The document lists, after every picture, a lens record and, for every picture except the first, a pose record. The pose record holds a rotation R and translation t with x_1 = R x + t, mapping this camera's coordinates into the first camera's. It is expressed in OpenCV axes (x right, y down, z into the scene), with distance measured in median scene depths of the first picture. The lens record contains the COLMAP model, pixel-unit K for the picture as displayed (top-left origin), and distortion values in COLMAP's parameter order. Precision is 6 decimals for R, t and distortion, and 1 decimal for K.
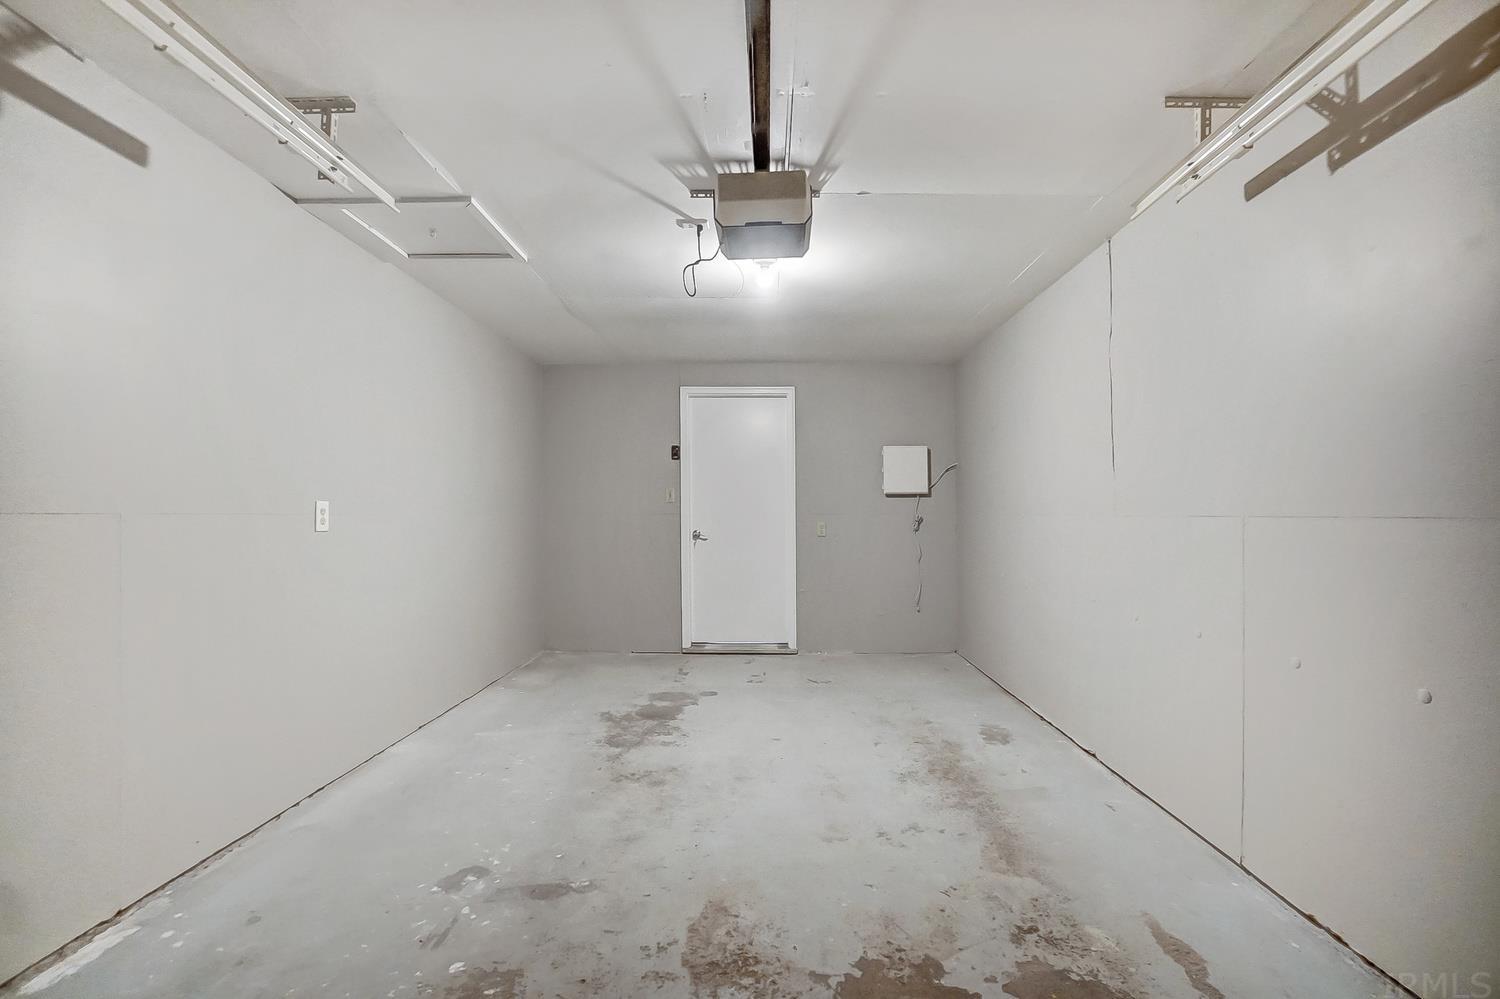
lens RADIAL K [[667.0, 0, 750.0], [0, 667.0, 499.5], [0, 0, 1]] dist [-0.059513, 0.022163]
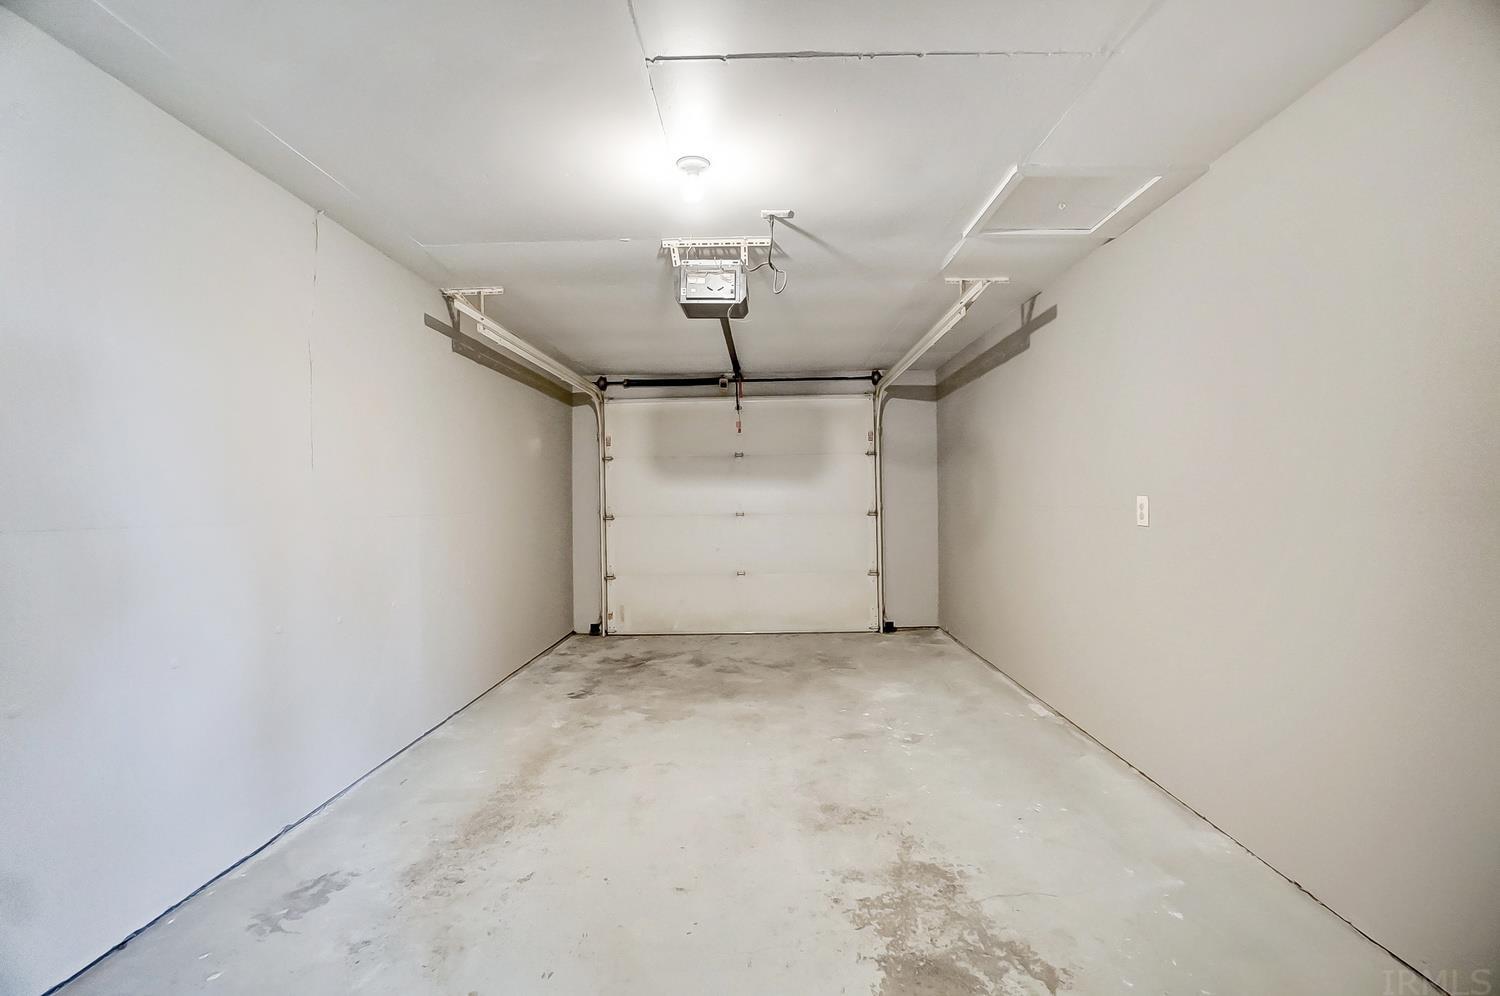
lens RADIAL K [[667.0, 0, 750.0], [0, 667.0, 498.0], [0, 0, 1]] dist [-0.059513, 0.022163]
pose [[-0.999925, 0.010442, -0.006477, -0.028750], [0.010589, 0.999678, -0.023059, 0.020306], [0.006234, -0.023126, -0.999713, 1.862545]]
